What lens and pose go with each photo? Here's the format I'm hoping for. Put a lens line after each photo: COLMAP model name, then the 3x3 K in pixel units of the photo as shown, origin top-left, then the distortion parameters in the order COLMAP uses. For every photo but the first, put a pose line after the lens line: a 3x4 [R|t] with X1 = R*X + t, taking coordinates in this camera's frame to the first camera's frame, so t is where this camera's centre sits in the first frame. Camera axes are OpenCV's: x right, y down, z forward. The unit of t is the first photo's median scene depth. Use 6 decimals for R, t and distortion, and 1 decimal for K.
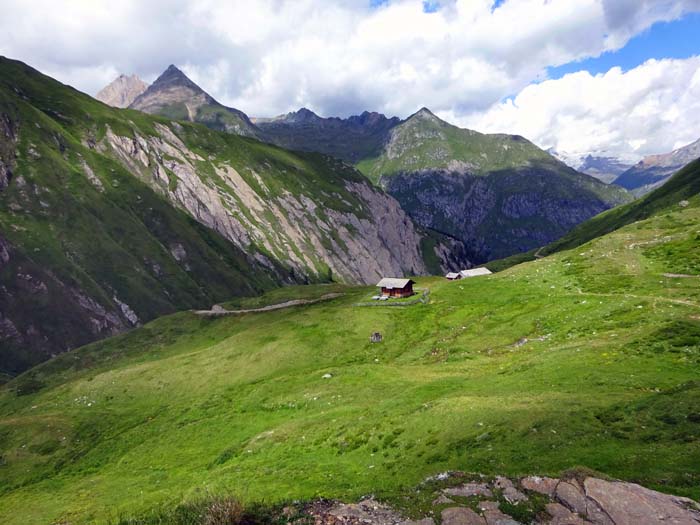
lens RADIAL K [[499.9, 0, 350.3], [0, 499.9, 262.9], [0, 0, 1]] dist [0.011147, 0.002190]
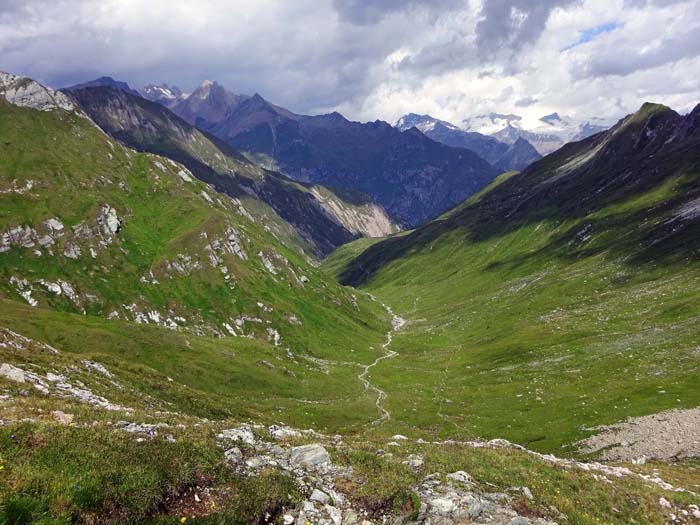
lens RADIAL K [[538.7, 0, 350.4], [0, 538.7, 262.5], [0, 0, 1]] dist [0.001106, 0.000158]
pose [[0.999209, 0.036092, -0.016689, -0.013659], [-0.034349, 0.994885, 0.094994, -0.042014], [0.020032, -0.094346, 0.995338, -0.877105]]
